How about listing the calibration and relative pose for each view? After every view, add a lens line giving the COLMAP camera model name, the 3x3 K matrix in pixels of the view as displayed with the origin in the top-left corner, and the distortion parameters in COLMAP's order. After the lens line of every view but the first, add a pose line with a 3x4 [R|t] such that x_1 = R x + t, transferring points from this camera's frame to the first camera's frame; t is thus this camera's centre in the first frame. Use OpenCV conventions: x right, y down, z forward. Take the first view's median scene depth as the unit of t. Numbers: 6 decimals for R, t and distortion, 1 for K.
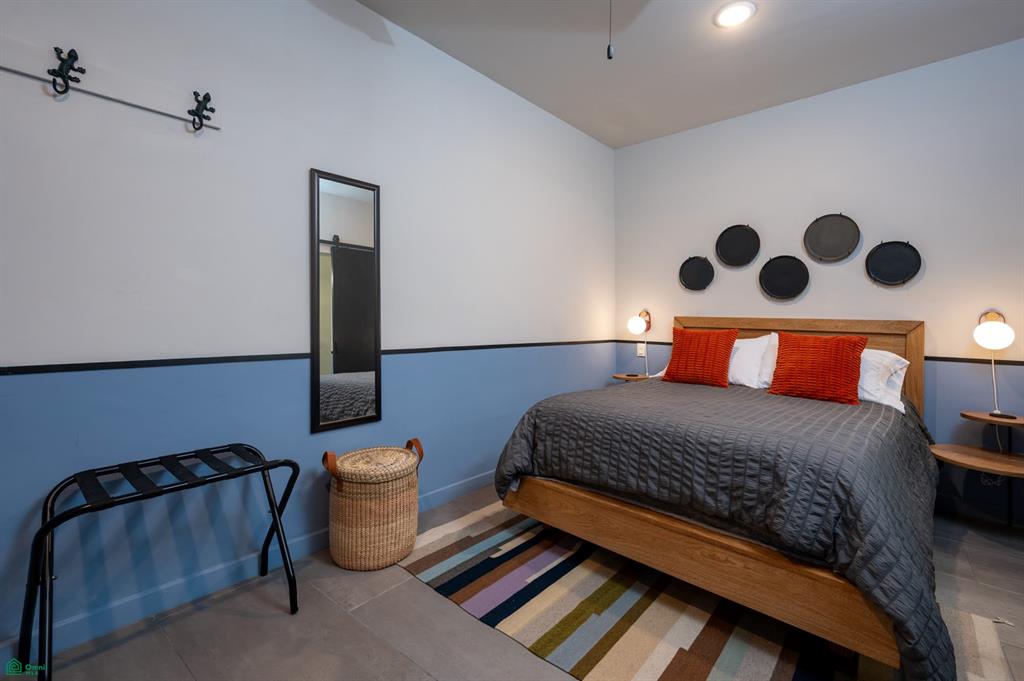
lens RADIAL K [[443.8, 0, 512.4], [0, 443.8, 314.0], [0, 0, 1]] dist [0.000624, 0.000259]
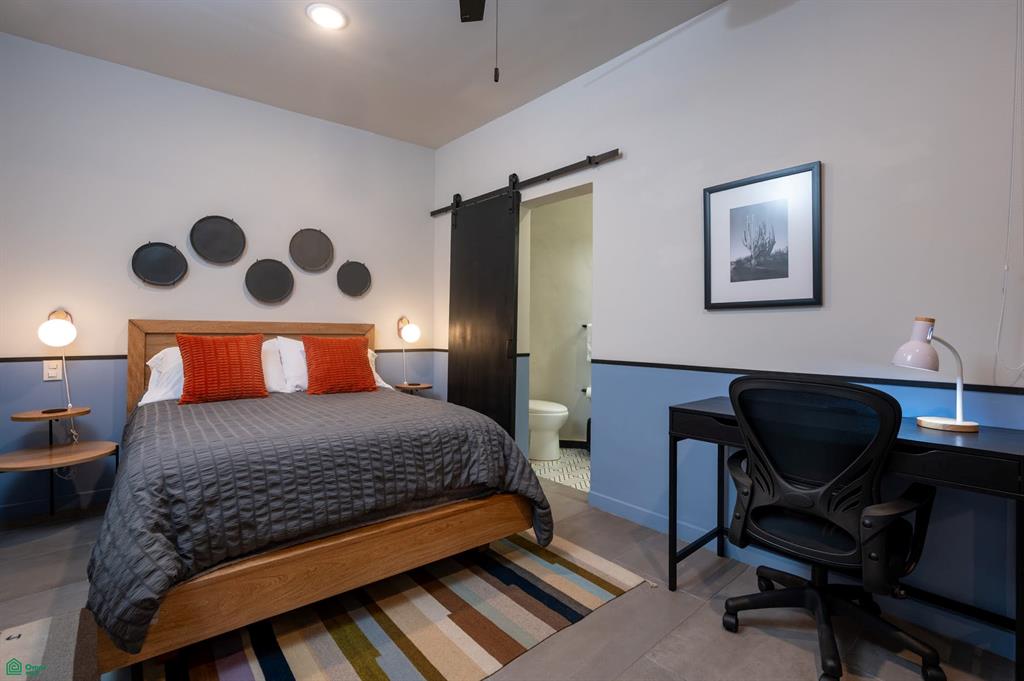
lens RADIAL K [[469.8, 0, 495.2], [0, 469.8, 332.0], [0, 0, 1]] dist [0.000525, 0.000031]
pose [[0.172811, -0.025428, 0.984627, -0.558691], [-0.014292, 0.999497, 0.028321, -0.007773], [-0.984851, -0.018966, 0.172361, 0.500122]]
